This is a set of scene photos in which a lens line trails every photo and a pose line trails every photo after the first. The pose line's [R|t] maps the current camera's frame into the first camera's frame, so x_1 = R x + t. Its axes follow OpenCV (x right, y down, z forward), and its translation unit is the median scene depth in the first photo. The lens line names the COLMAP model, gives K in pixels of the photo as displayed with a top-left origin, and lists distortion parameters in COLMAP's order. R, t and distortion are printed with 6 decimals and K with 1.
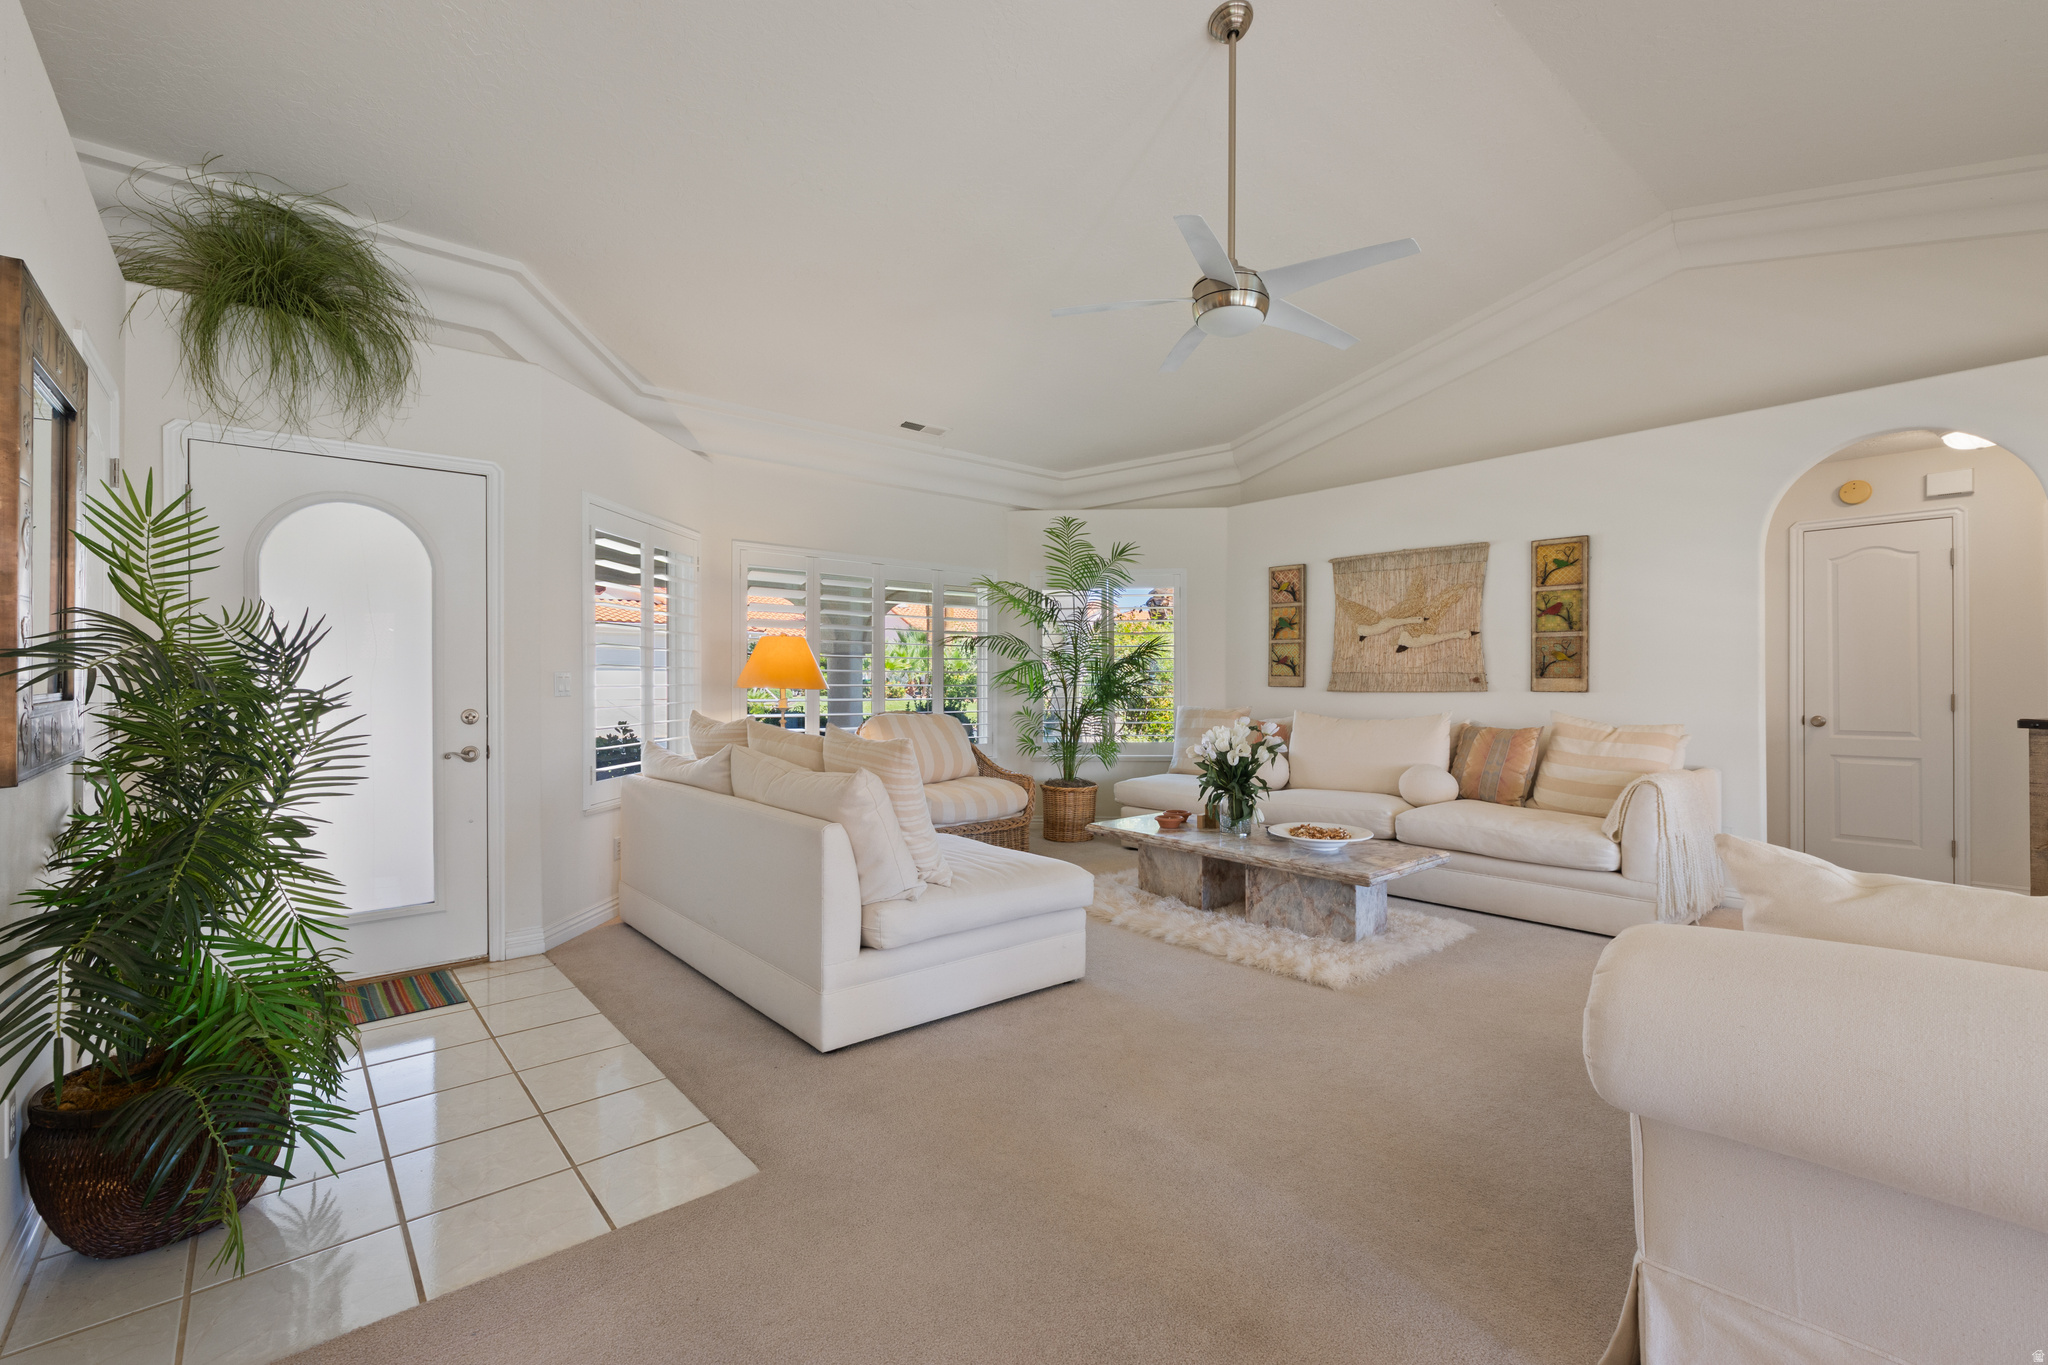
lens RADIAL K [[883.0, 0, 1028.8], [0, 883.0, 676.6], [0, 0, 1]] dist [0.000791, 0.000566]
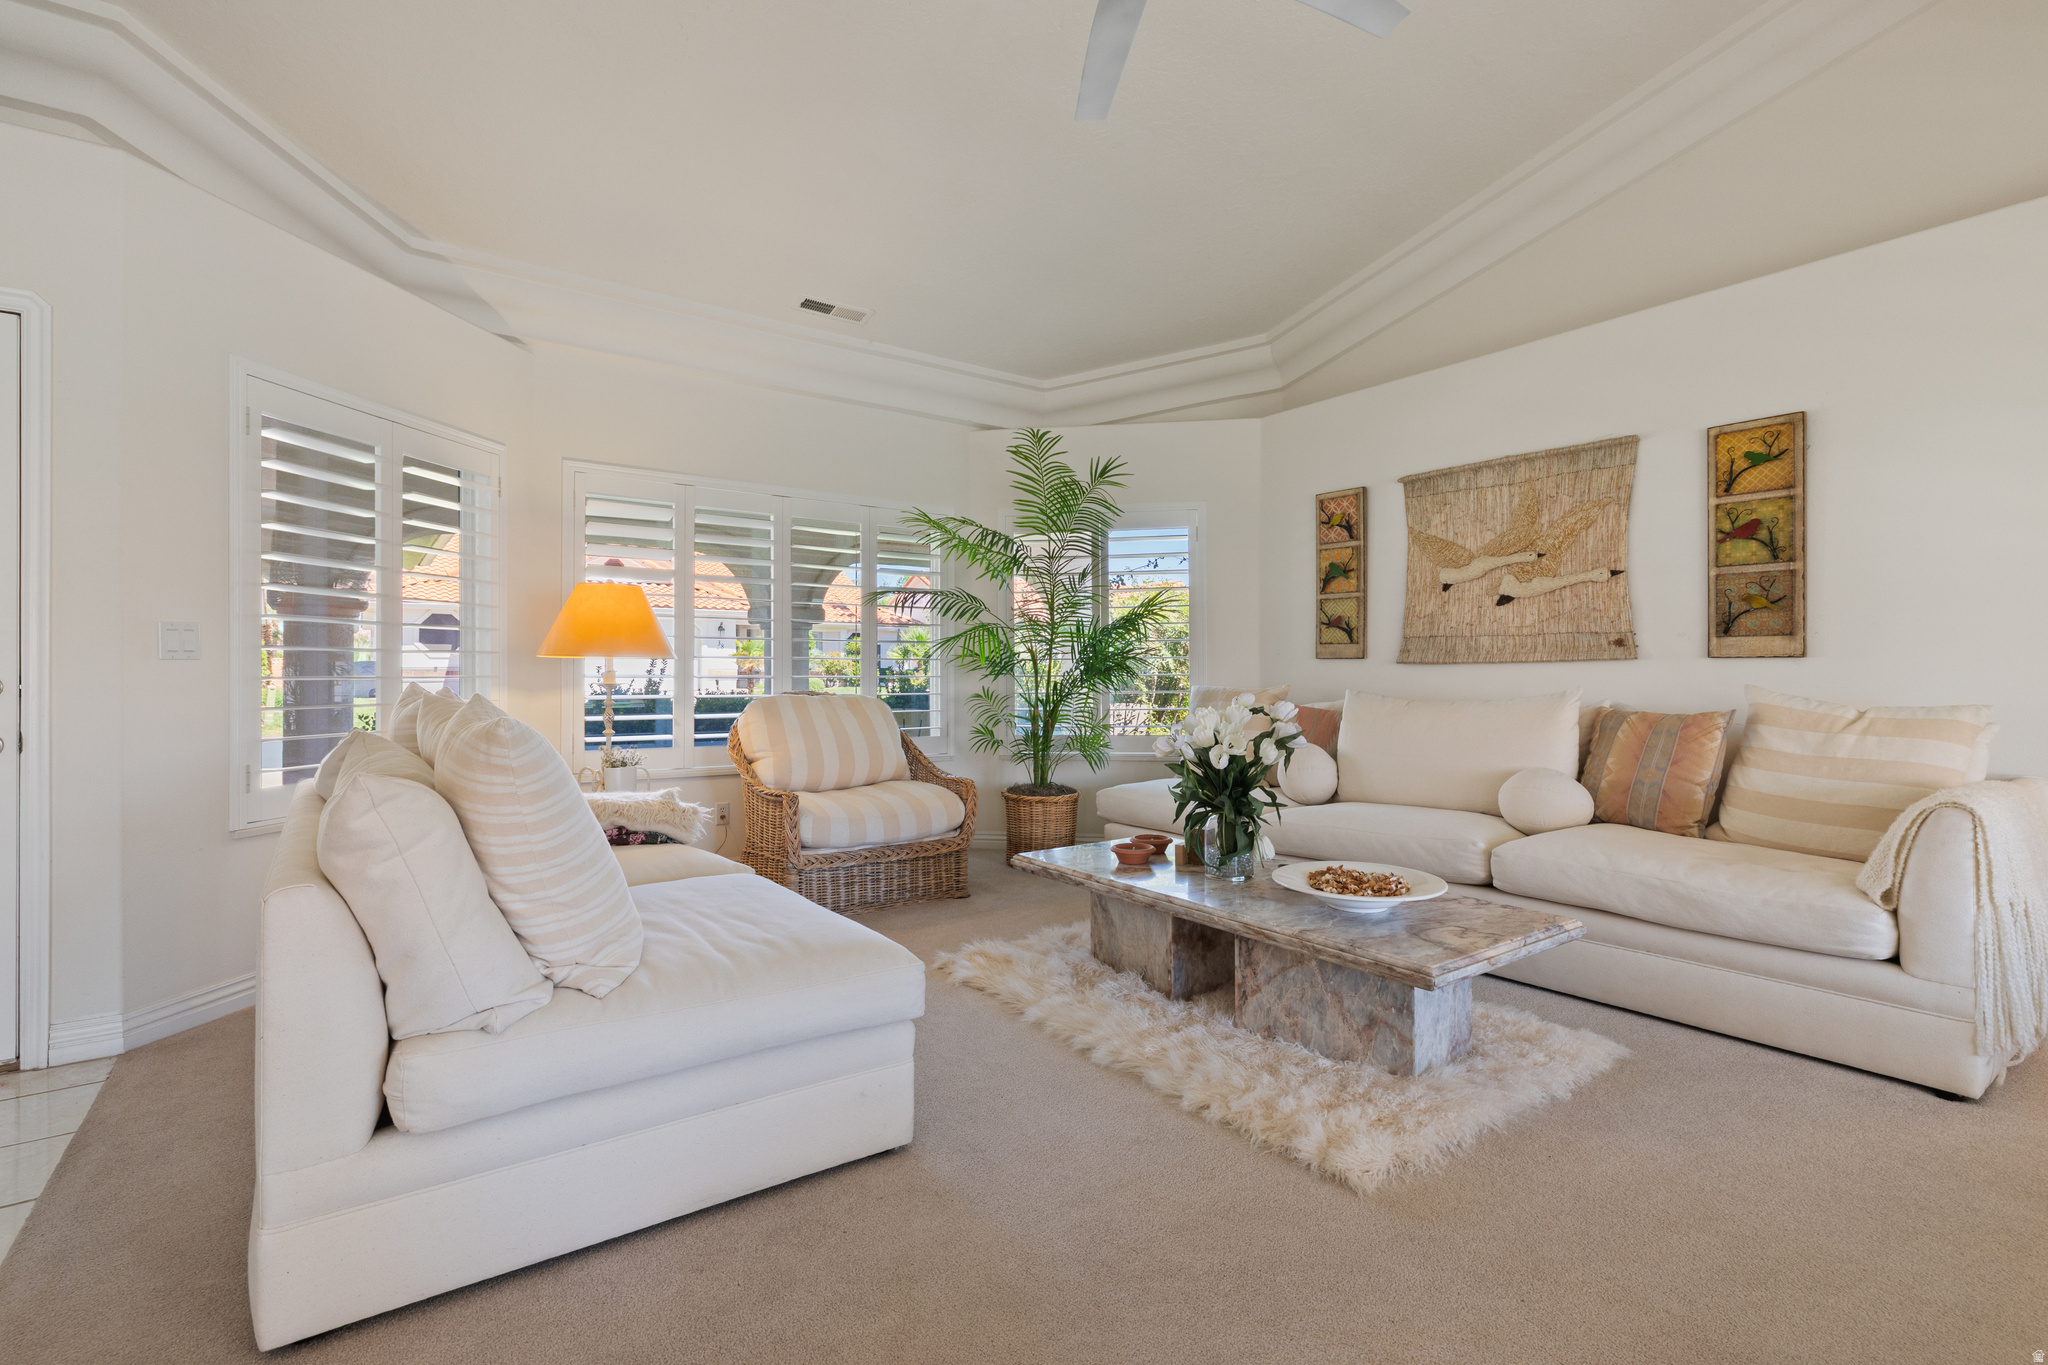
lens RADIAL K [[942.4, 0, 1025.8], [0, 942.4, 663.4], [0, 0, 1]] dist [0.002481, 0.000393]
pose [[0.996687, -0.003108, -0.081267, 0.129768], [0.002657, 0.999980, -0.005654, 0.025191], [0.081283, 0.005419, 0.996676, 0.279815]]
